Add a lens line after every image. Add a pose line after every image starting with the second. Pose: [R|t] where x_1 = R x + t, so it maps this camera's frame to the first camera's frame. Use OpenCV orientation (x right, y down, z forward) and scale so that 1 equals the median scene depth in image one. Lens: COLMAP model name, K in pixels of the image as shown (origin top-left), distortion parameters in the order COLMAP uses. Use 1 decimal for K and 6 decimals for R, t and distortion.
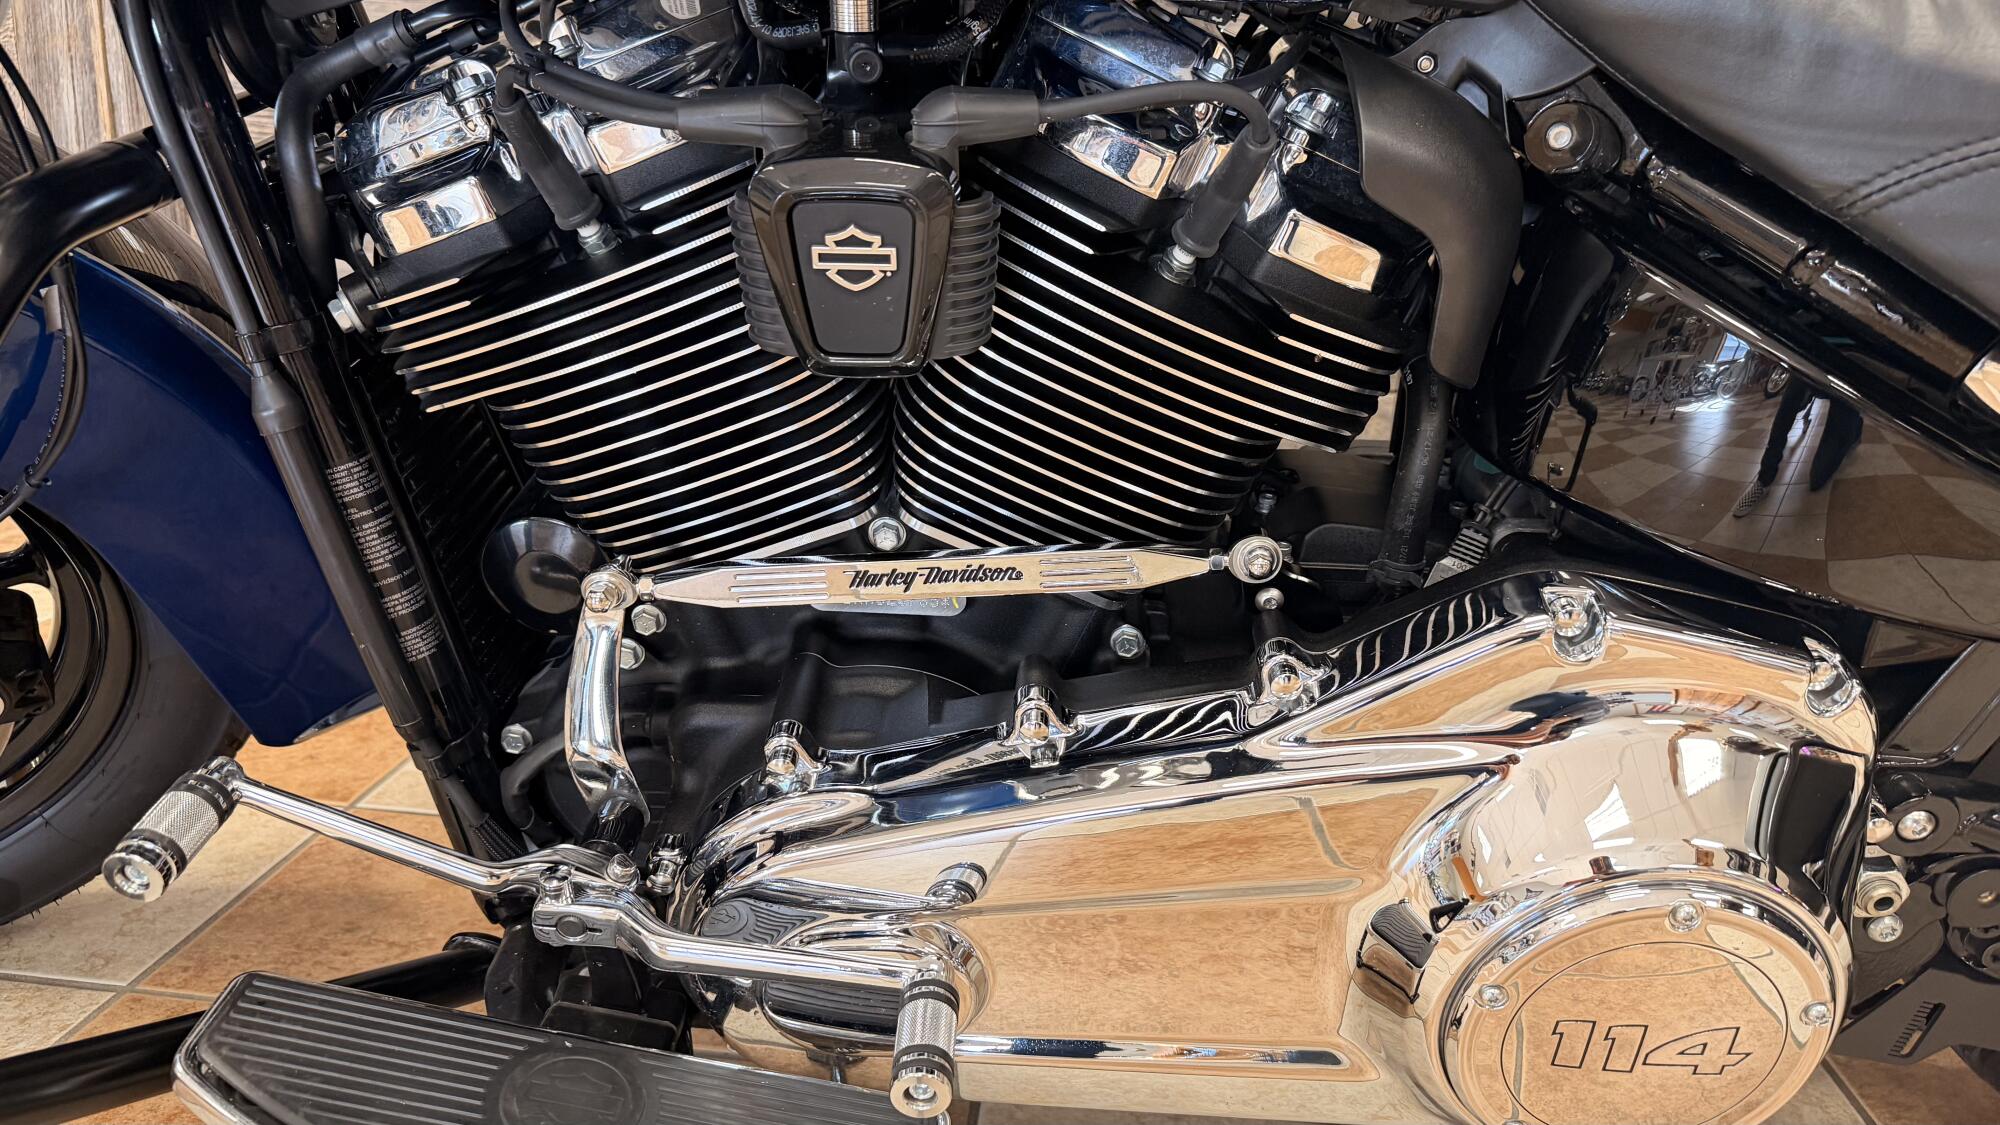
lens RADIAL K [[1381.8, 0, 1000.0], [0, 1381.8, 562.5], [0, 0, 1]] dist [0.087010, -0.127580]
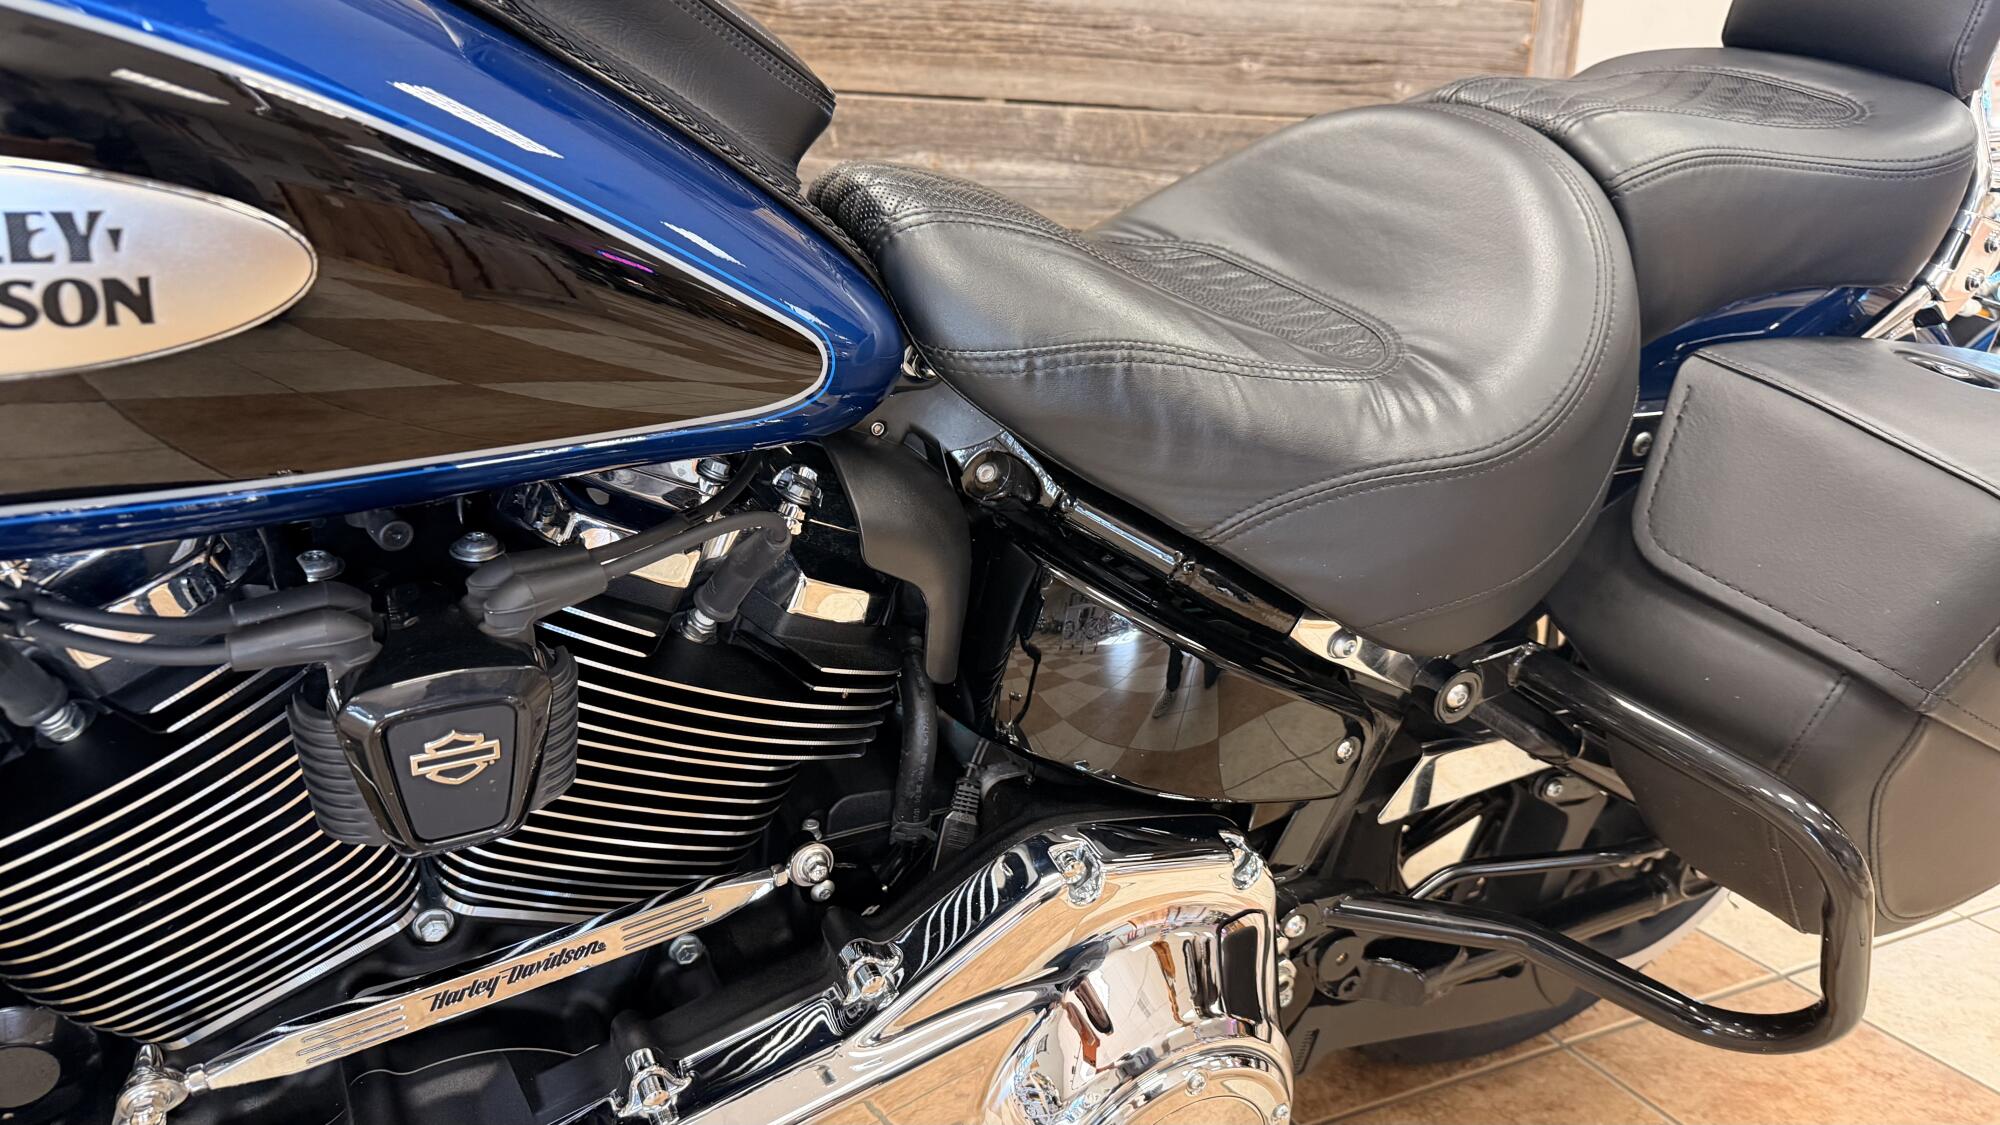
lens RADIAL K [[1403.1, 0, 1000.7], [0, 1403.1, 576.7], [0, 0, 1]] dist [0.084144, -0.147524]
pose [[0.861696, -0.175473, 0.476119, -0.186177], [0.170757, 0.983856, 0.053557, -0.270641], [-0.477831, 0.035151, 0.877748, -0.079870]]
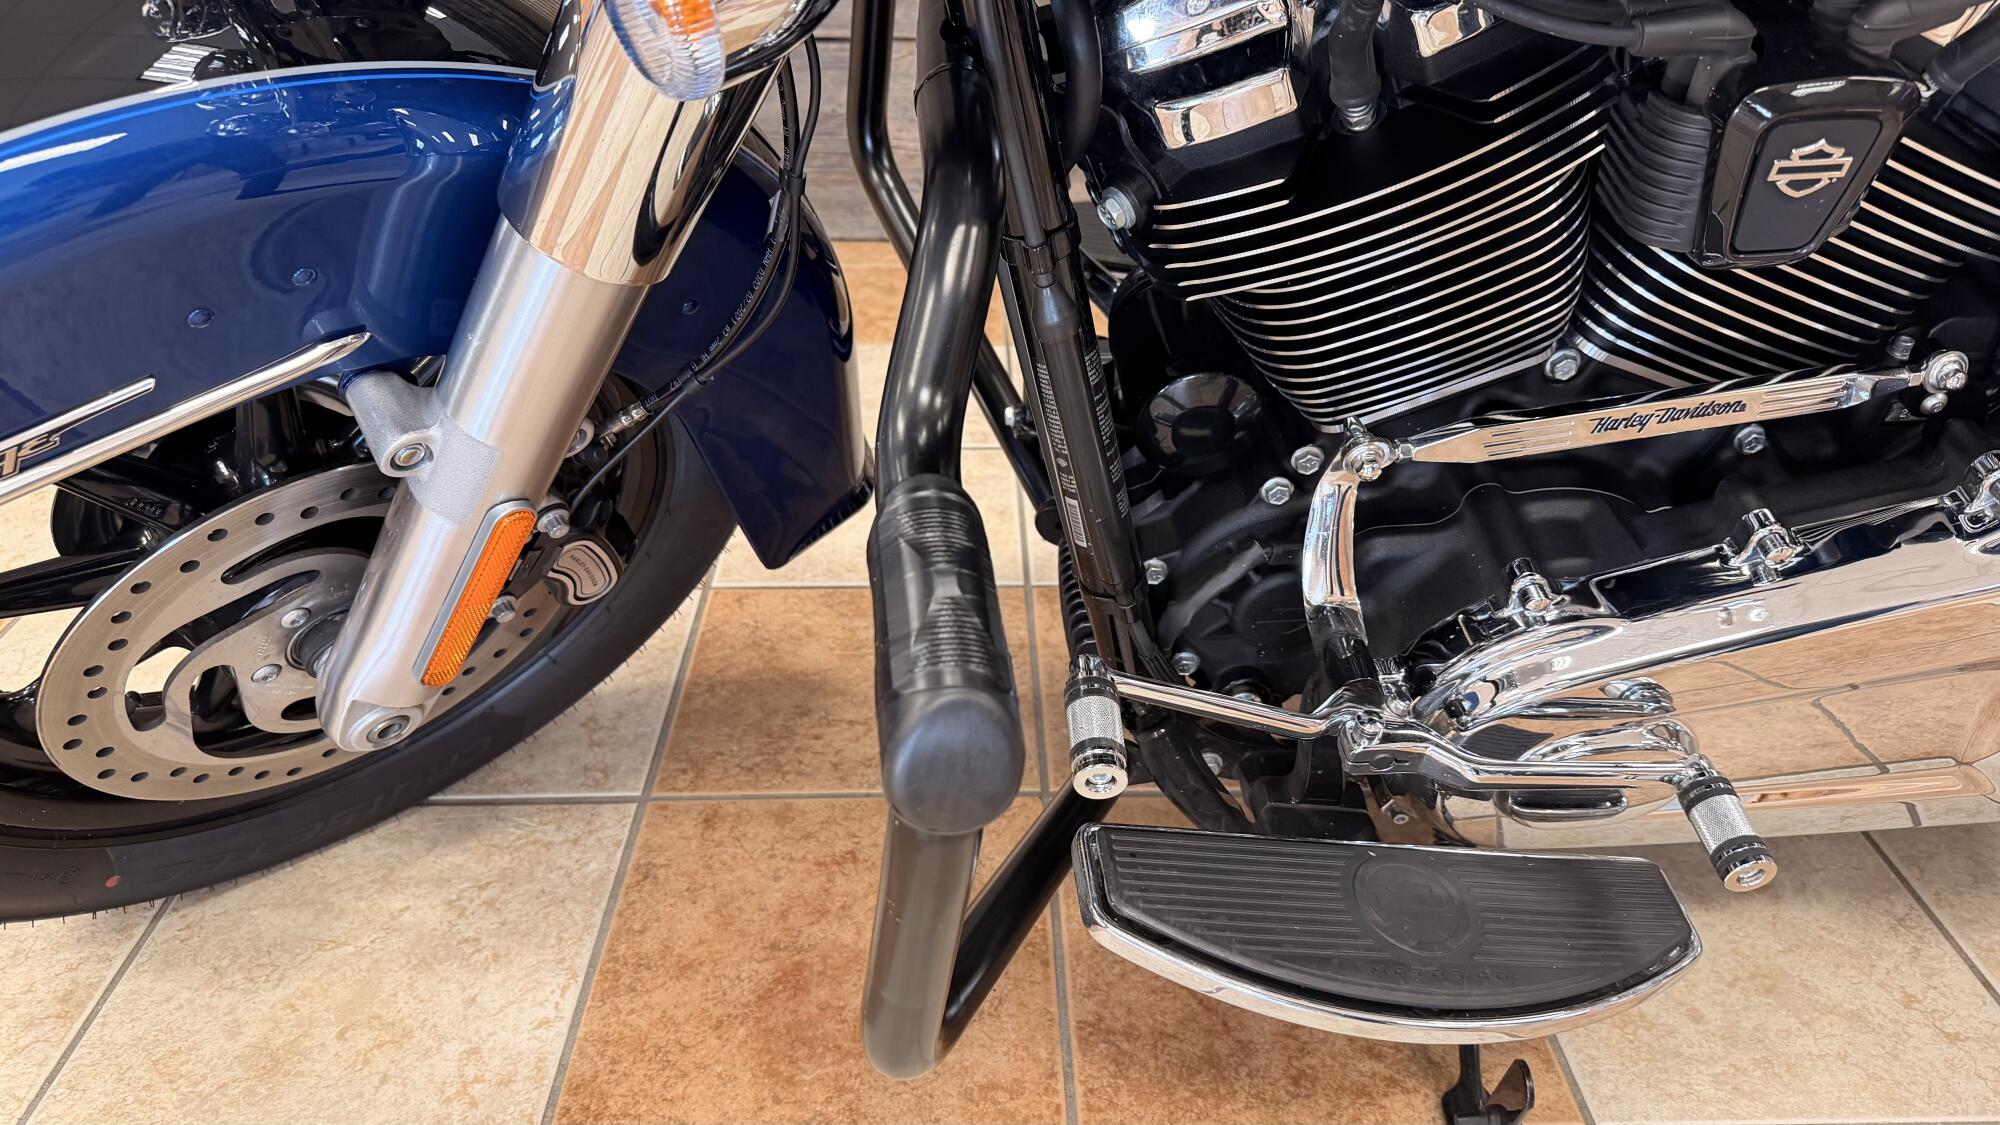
lens RADIAL K [[1377.1, 0, 1004.7], [0, 1377.1, 518.7], [0, 0, 1]] dist [0.023626, -0.000968]
pose [[0.992199, -0.097171, 0.078102, -0.657327], [0.076747, 0.969786, 0.231572, -0.203454], [-0.098244, -0.223771, 0.969678, -0.013126]]
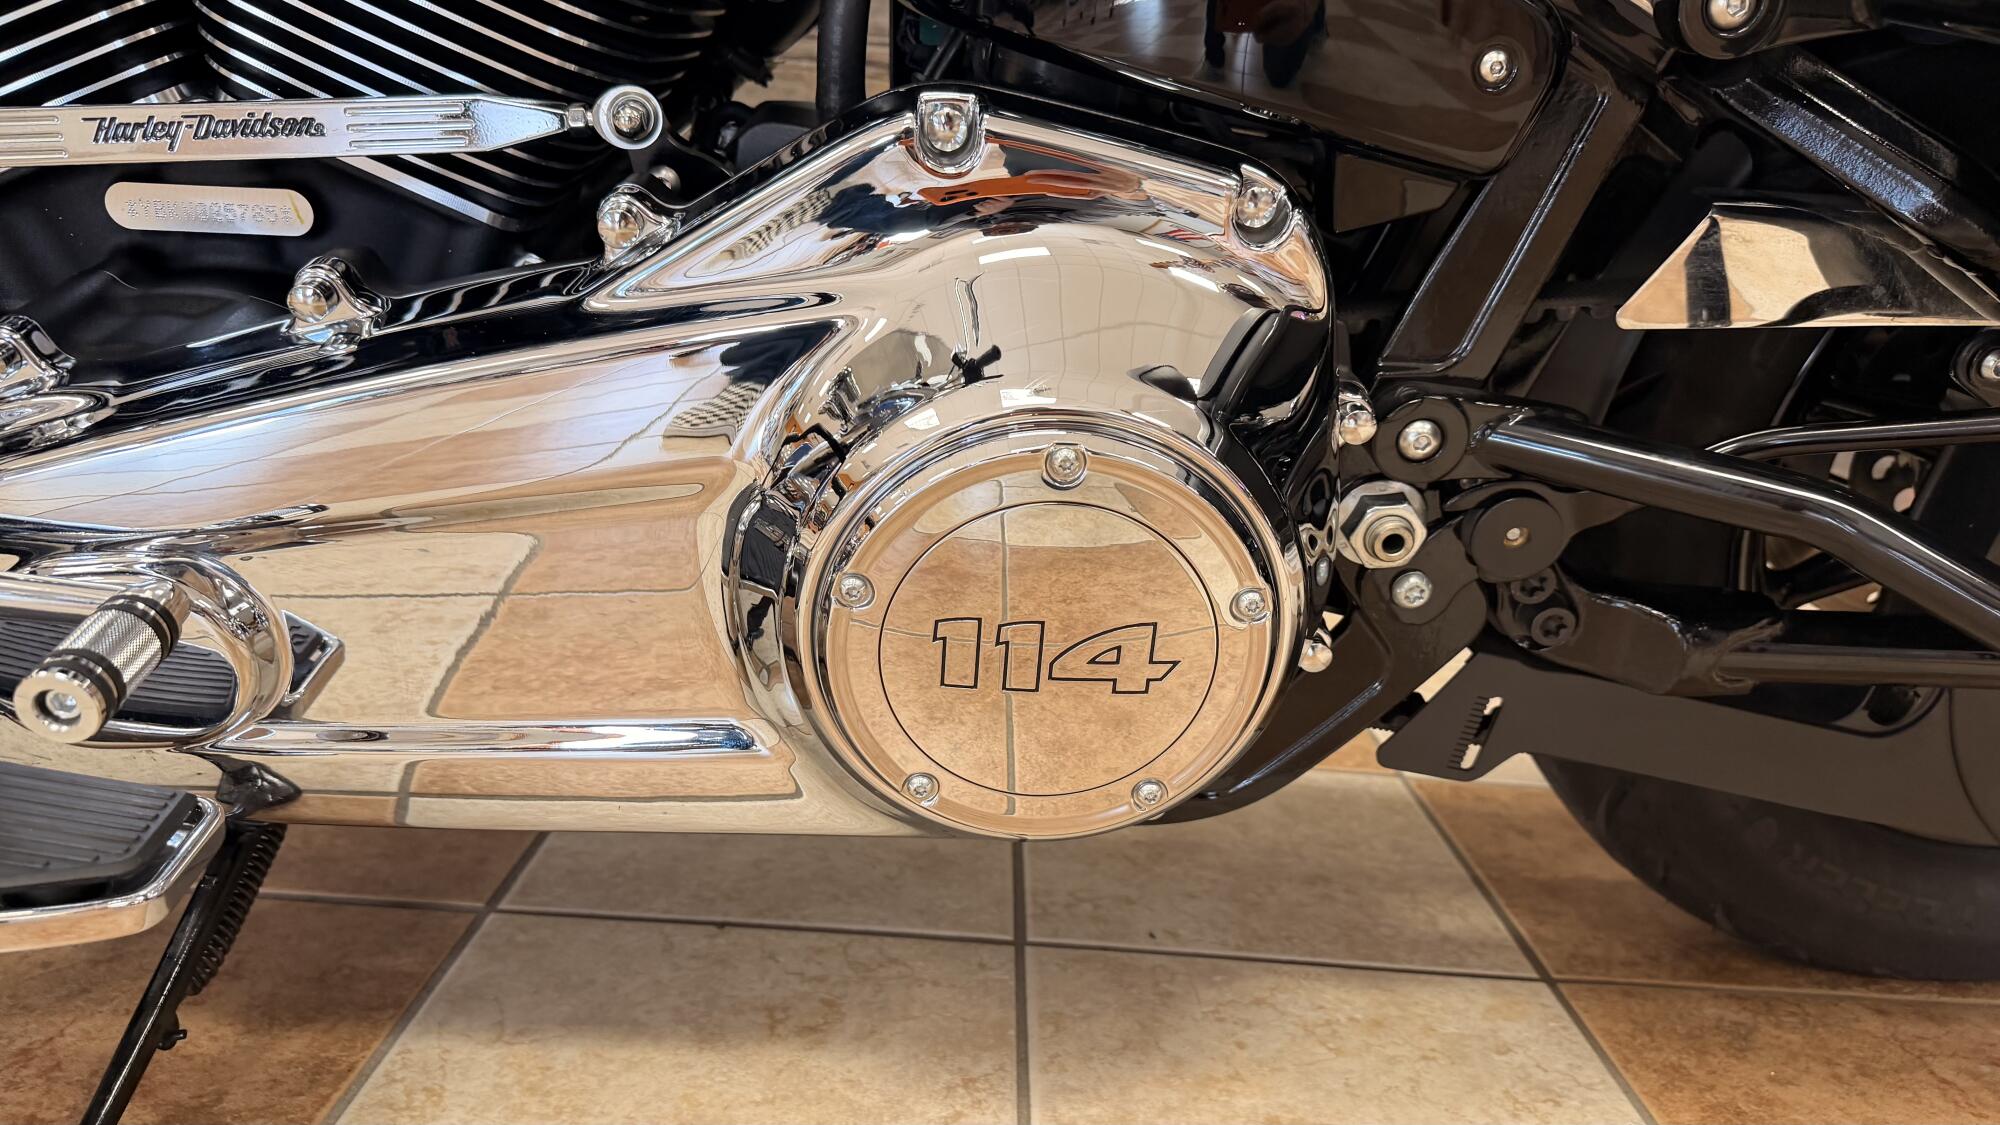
lens RADIAL K [[1422.3, 0, 1007.5], [0, 1422.3, 577.3], [0, 0, 1]] dist [0.019463, -0.000156]
pose [[0.995882, -0.008247, 0.090278, 0.331568], [0.010291, 0.999701, -0.022190, 0.291361], [-0.090068, 0.023028, 0.995669, 0.166624]]
